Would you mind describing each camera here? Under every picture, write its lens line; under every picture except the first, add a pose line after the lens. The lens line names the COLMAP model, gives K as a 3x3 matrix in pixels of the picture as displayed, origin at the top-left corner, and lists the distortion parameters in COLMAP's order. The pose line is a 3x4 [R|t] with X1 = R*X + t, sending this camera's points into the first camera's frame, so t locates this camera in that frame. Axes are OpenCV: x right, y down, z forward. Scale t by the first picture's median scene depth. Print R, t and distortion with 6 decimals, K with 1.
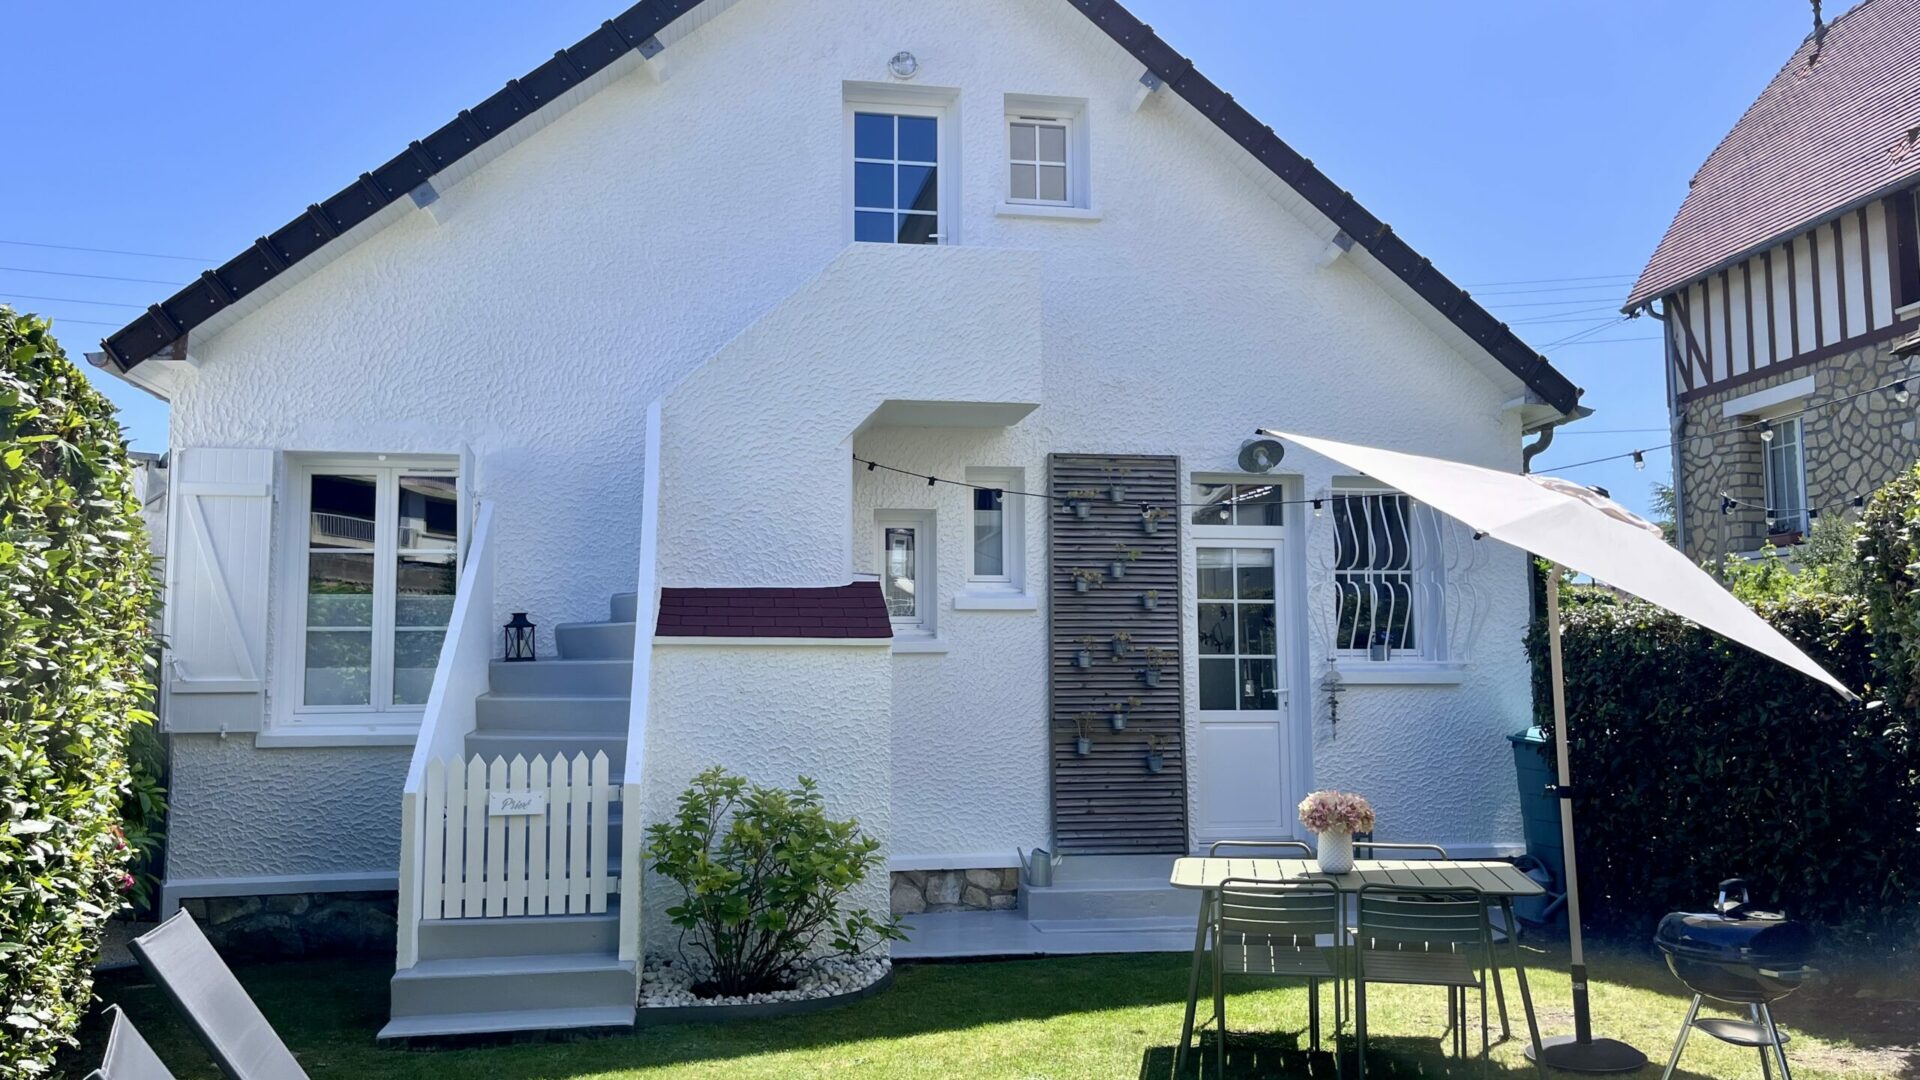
lens RADIAL K [[1481.0, 0, 960.0], [0, 1481.0, 540.0], [0, 0, 1]] dist [0.076275, -0.106253]
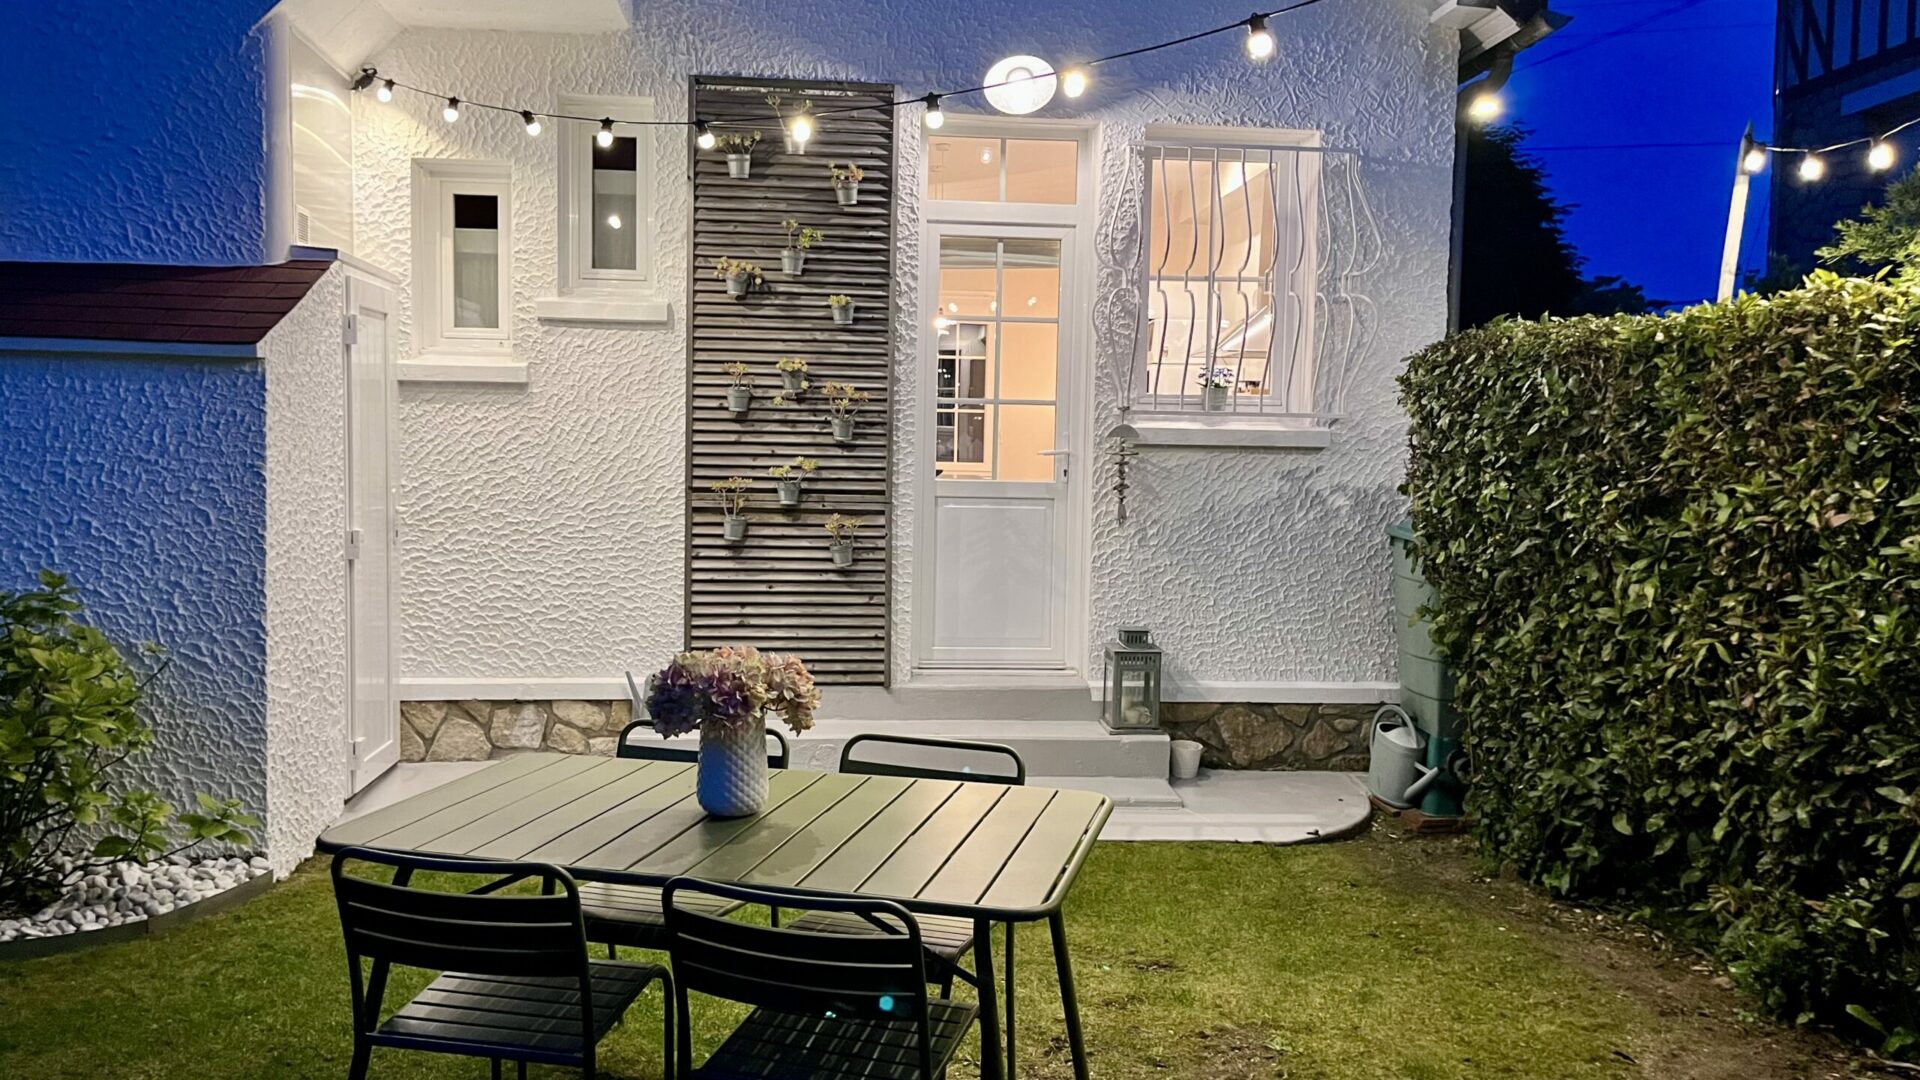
lens RADIAL K [[1446.6, 0, 960.0], [0, 1446.6, 540.0], [0, 0, 1]] dist [0.072183, -0.108410]
pose [[0.996368, 0.029548, -0.079857, 0.236394], [-0.016391, 0.986876, 0.160647, 0.036999], [0.083556, -0.158754, 0.983776, 0.357674]]
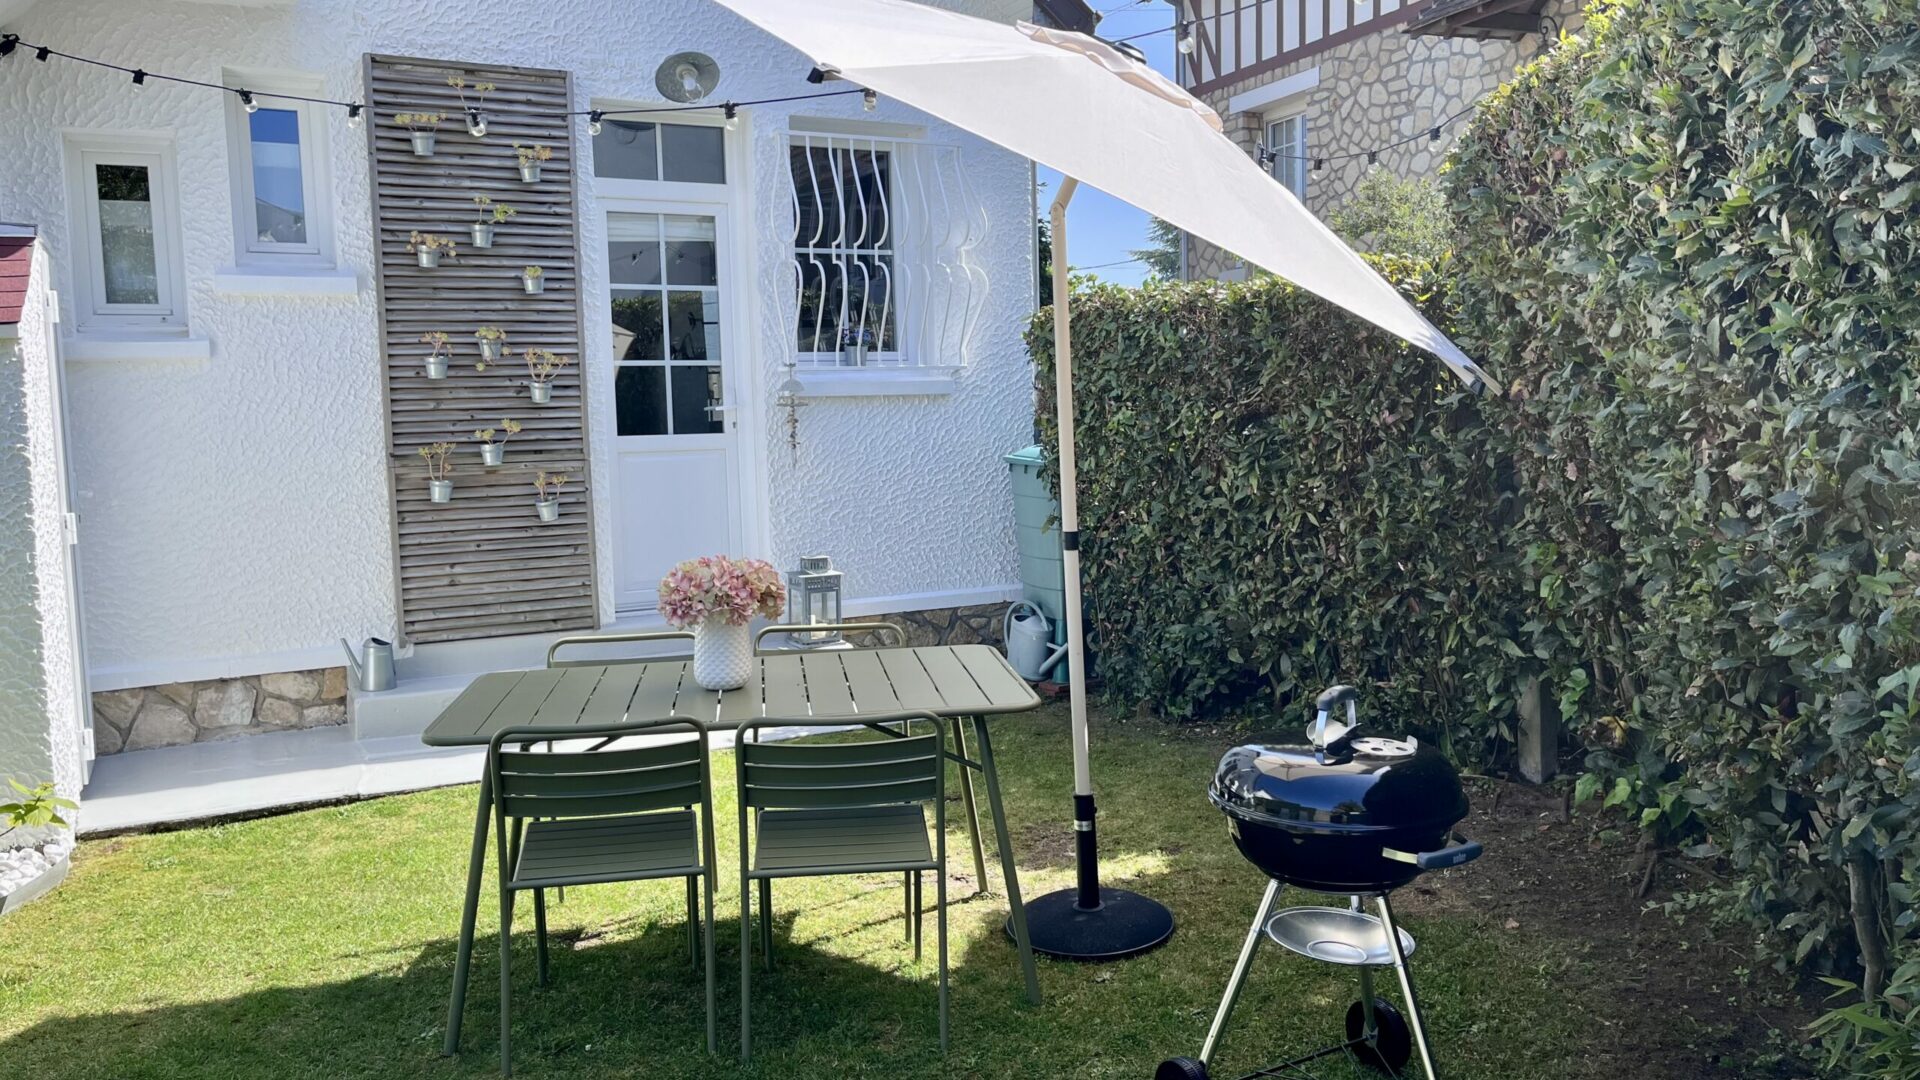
lens RADIAL K [[1446.6, 0, 960.0], [0, 1446.6, 540.0], [0, 0, 1]] dist [0.072183, -0.108410]
pose [[0.952215, -0.048189, 0.301602, 0.107908], [-0.006845, 0.983860, 0.178811, 0.036367], [-0.305351, -0.172331, 0.936517, 0.272785]]
